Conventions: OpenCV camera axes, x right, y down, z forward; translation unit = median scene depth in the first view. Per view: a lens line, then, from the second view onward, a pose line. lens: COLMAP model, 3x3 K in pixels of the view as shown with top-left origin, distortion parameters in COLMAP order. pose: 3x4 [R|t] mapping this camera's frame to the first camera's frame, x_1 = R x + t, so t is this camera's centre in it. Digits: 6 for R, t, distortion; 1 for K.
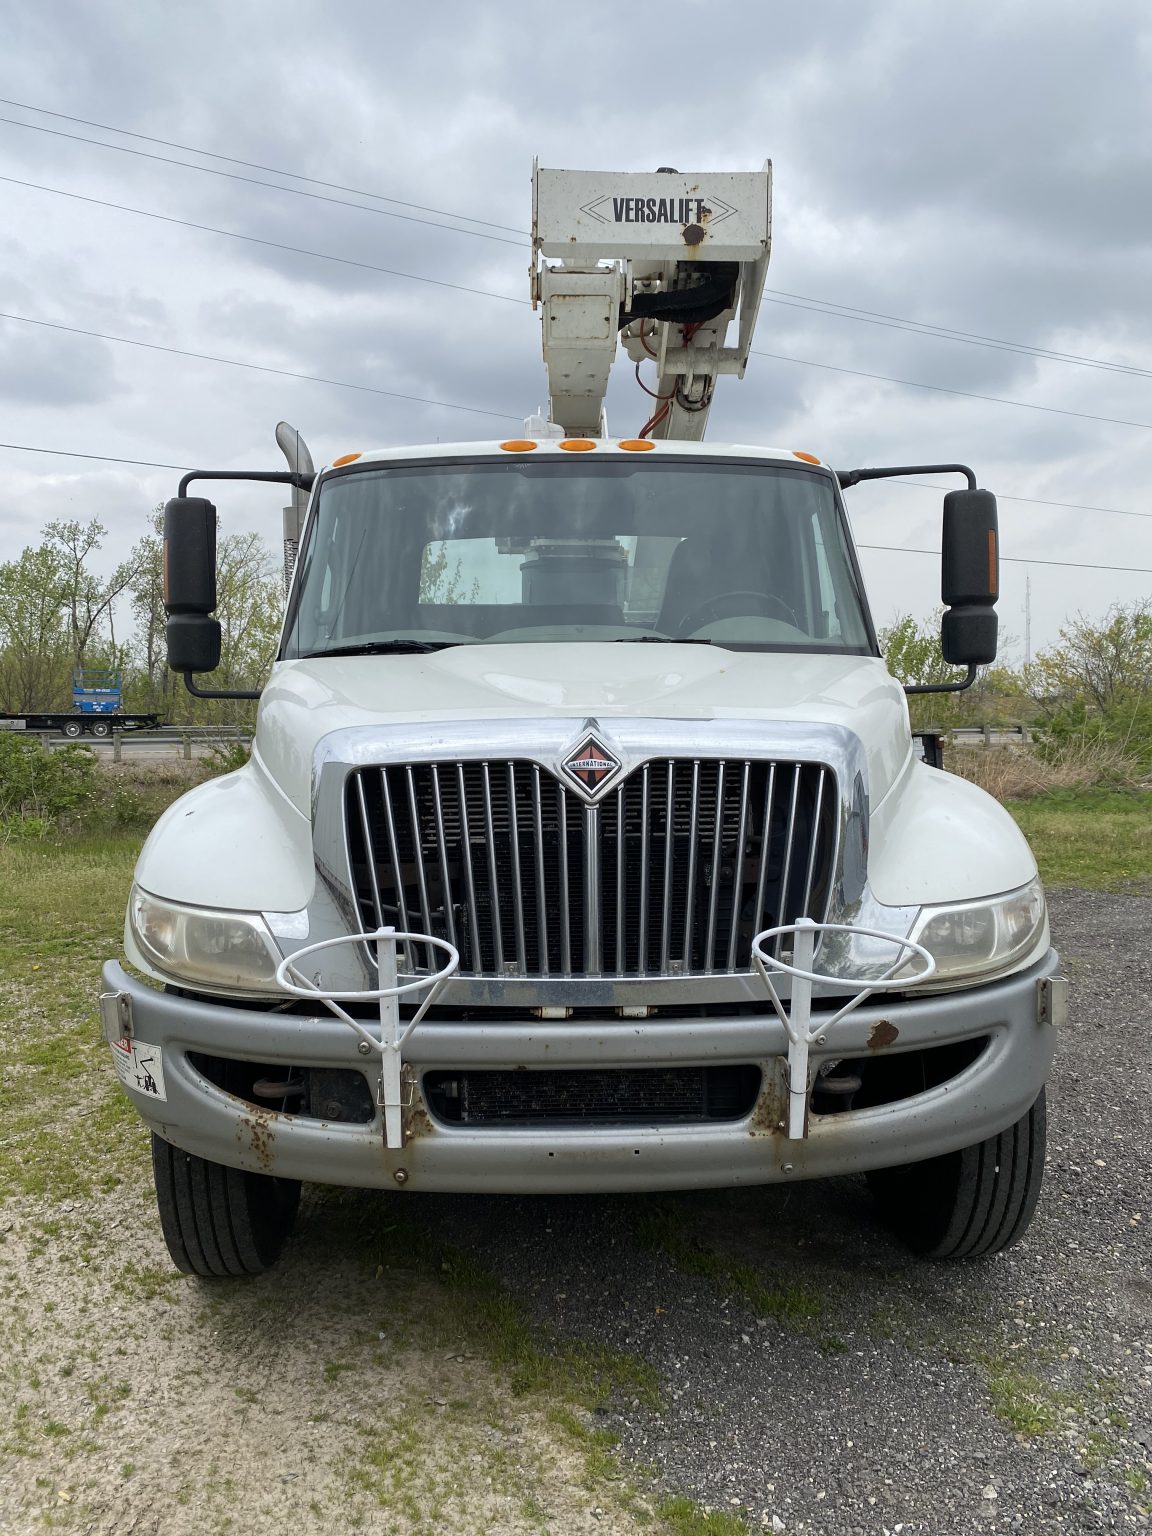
lens RADIAL K [[1188.0, 0, 576.0], [0, 1188.0, 768.0], [0, 0, 1]] dist [0.053109, -0.084173]
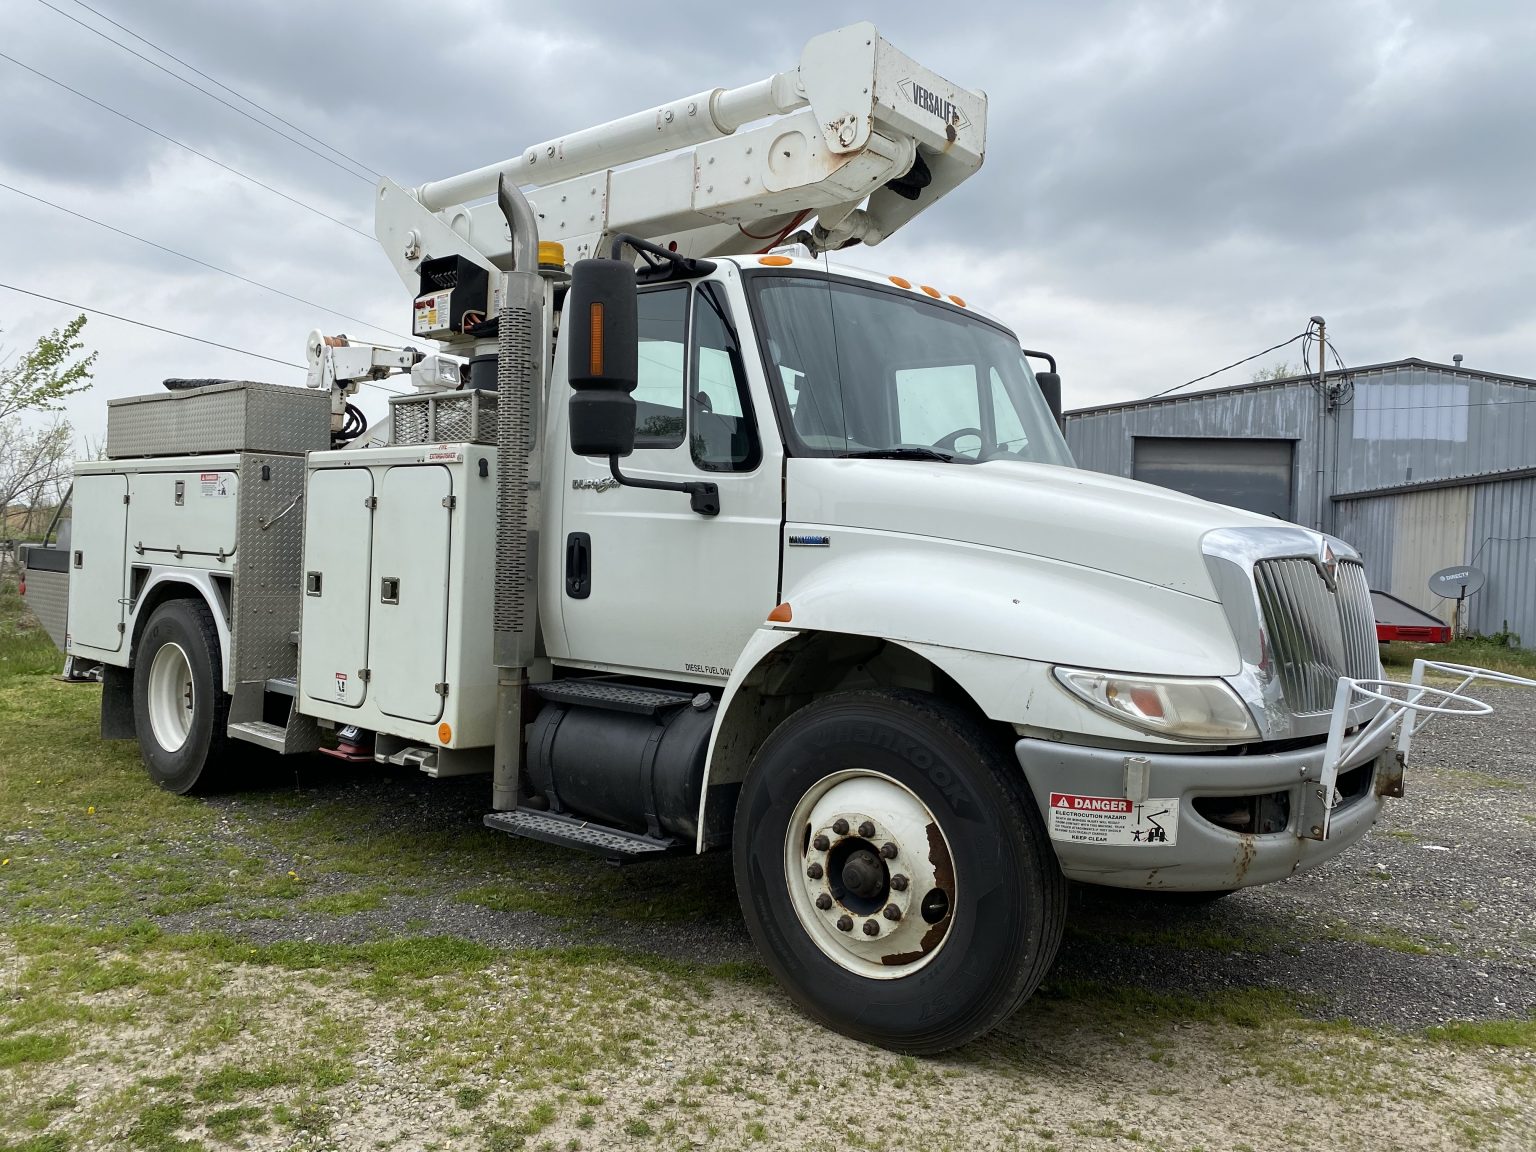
lens RADIAL K [[1140.5, 0, 824.9], [0, 1140.5, 584.6], [0, 0, 1]] dist [0.023613, -0.001583]
pose [[0.672662, 0.003481, 0.739942, -0.853670], [-0.001037, 0.999992, -0.003761, 0.019246], [-0.739949, 0.001763, 0.672660, 0.311267]]
